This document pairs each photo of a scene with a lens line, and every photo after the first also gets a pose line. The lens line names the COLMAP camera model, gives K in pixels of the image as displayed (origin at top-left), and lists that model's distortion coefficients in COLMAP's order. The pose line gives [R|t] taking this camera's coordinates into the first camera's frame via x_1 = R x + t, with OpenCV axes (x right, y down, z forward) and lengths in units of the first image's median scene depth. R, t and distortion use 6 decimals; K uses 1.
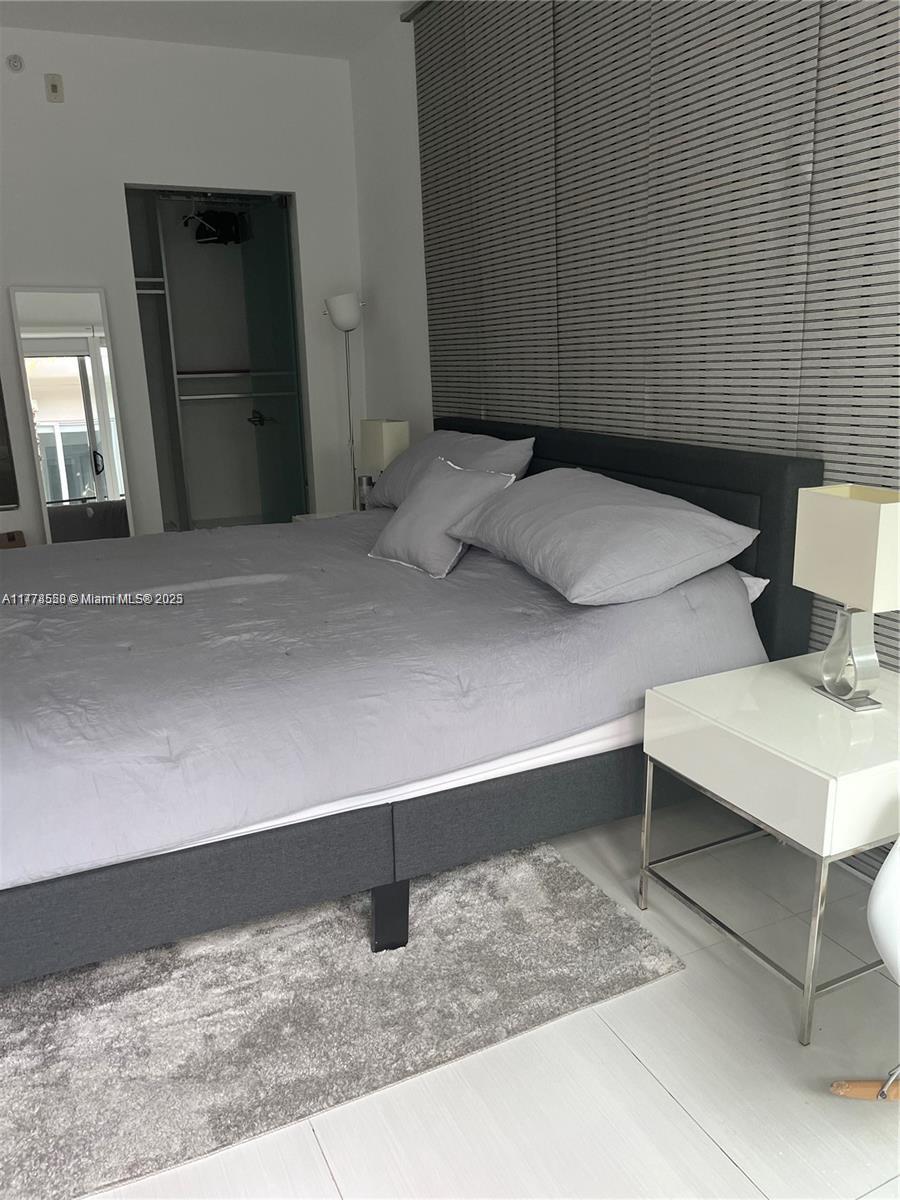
lens RADIAL K [[910.5, 0, 450.0], [0, 910.5, 600.0], [0, 0, 1]] dist [0.066797, -0.100794]
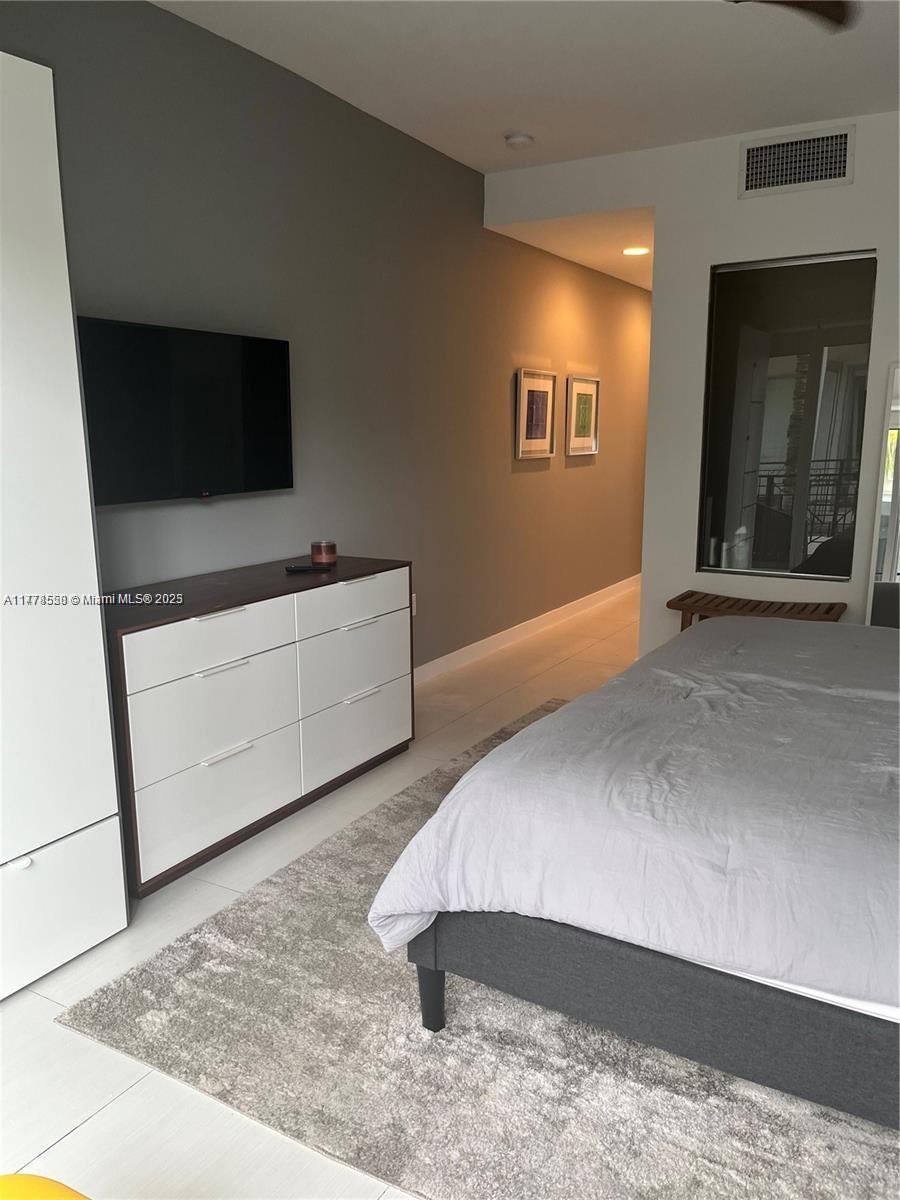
lens RADIAL K [[910.5, 0, 450.0], [0, 910.5, 600.0], [0, 0, 1]] dist [0.066797, -0.100794]
pose [[0.558366, 0.165926, -0.812832, 0.221235], [-0.221513, 0.974040, 0.046668, -0.066685], [0.799475, 0.153996, 0.580625, 0.172562]]
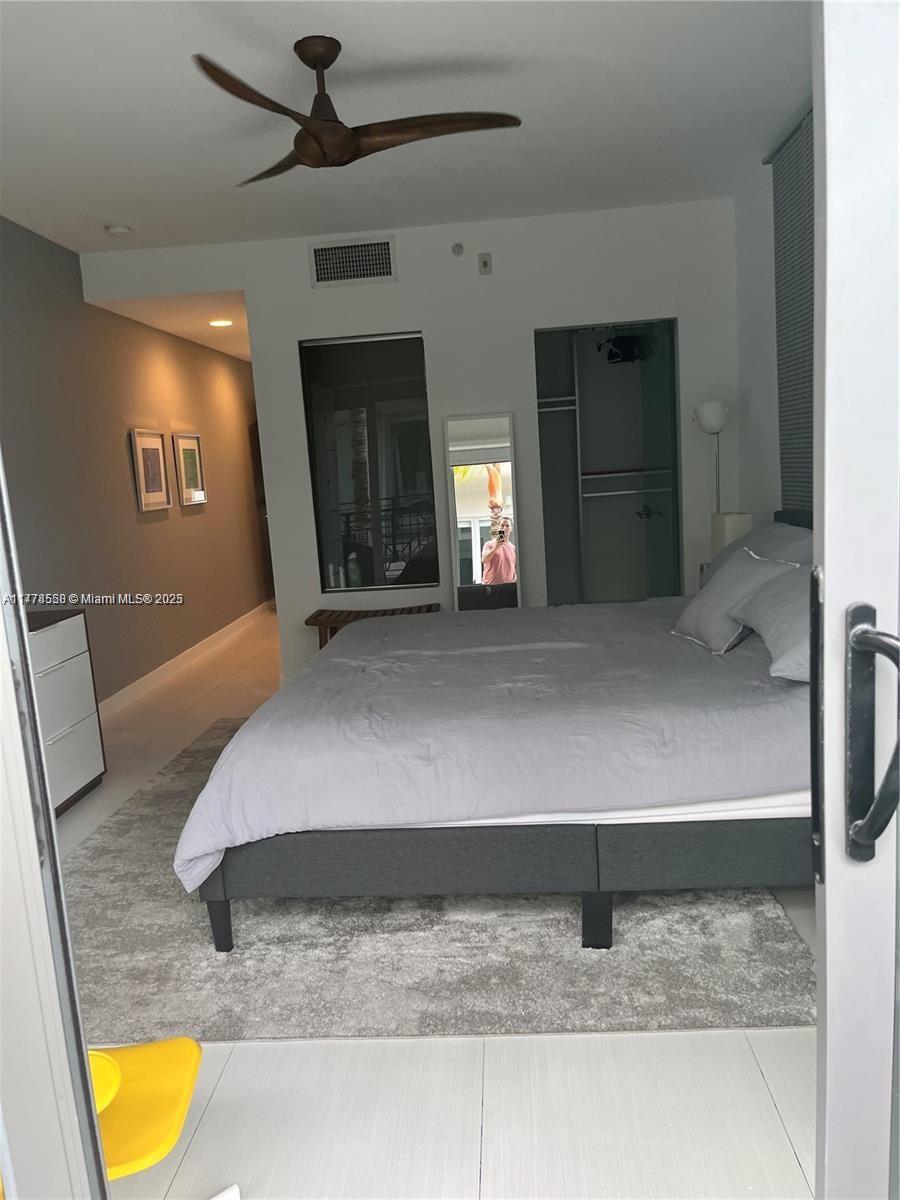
lens RADIAL K [[910.5, 0, 450.0], [0, 910.5, 600.0], [0, 0, 1]] dist [0.066797, -0.100794]
pose [[0.872380, 0.033618, -0.487670, 0.357408], [-0.079023, 0.994209, -0.072824, 0.025114], [0.482398, 0.102067, 0.869985, -0.209947]]
